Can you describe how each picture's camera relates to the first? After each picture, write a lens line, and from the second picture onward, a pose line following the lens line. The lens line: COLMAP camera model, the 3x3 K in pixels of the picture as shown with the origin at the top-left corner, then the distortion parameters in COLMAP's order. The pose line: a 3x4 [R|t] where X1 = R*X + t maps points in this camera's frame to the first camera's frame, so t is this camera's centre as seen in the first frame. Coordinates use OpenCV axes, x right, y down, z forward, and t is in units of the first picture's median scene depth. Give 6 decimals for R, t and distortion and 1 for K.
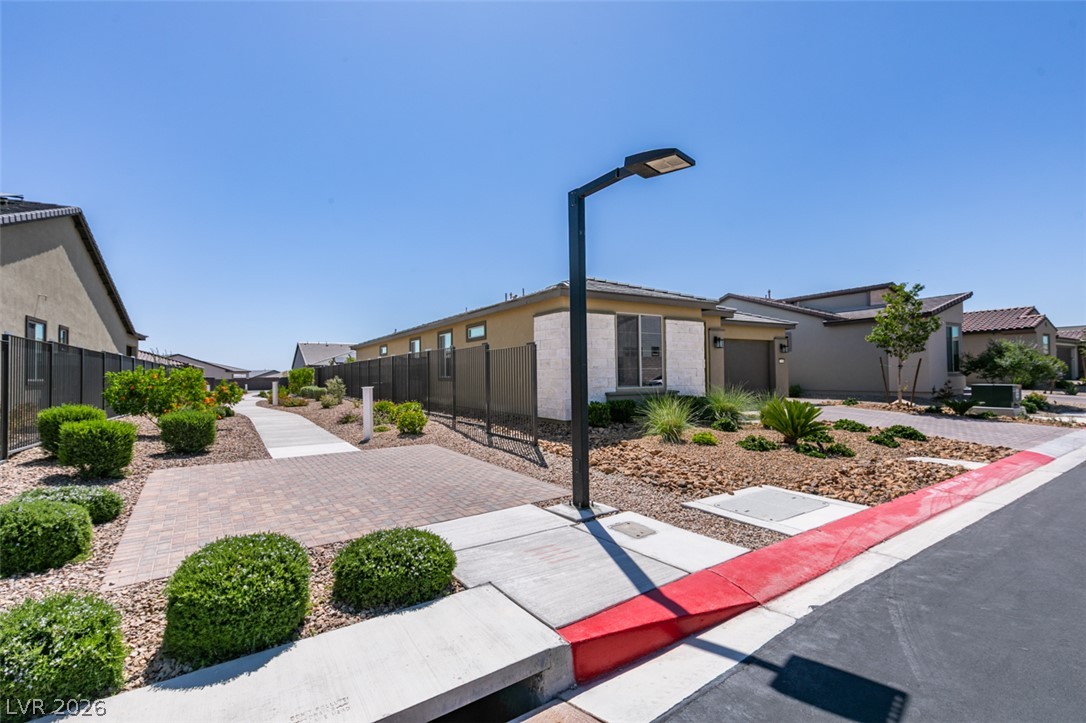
lens RADIAL K [[494.1, 0, 542.6], [0, 494.1, 362.7], [0, 0, 1]] dist [0.000307, -0.000010]
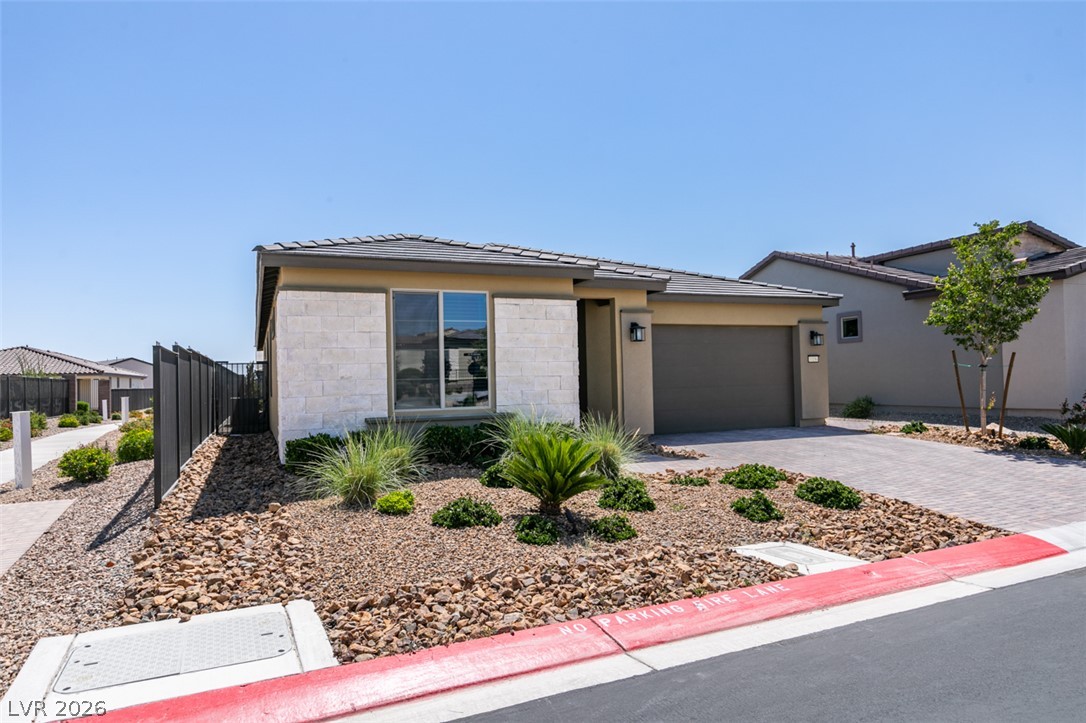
lens RADIAL K [[703.0, 0, 542.1], [0, 703.0, 362.9], [0, 0, 1]] dist [0.003378, 0.003438]
pose [[0.987290, -0.015503, -0.158171, 0.372894], [0.015582, 0.999878, -0.000744, -0.003957], [0.158163, -0.001730, 0.987412, 0.117640]]
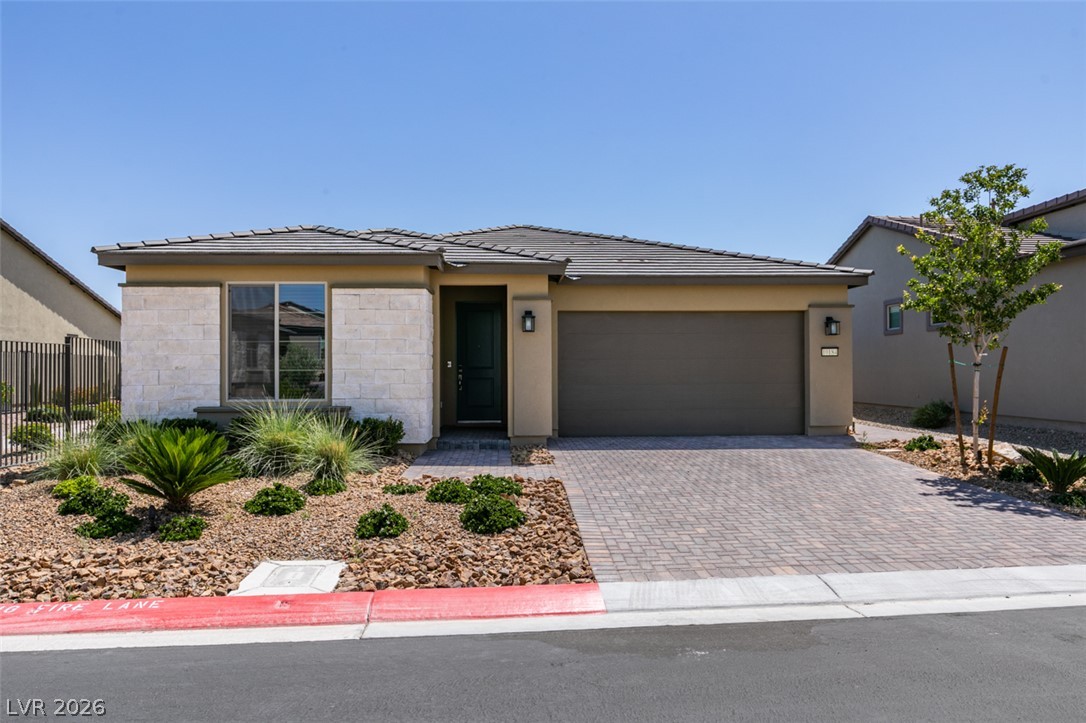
lens RADIAL K [[754.3, 0, 544.3], [0, 754.3, 359.2], [0, 0, 1]] dist [-0.010156, -0.003907]
pose [[0.870435, -0.000554, -0.492283, 0.775578], [0.006738, 0.999919, 0.010787, -0.007867], [0.492237, -0.012707, 0.870369, 0.271920]]
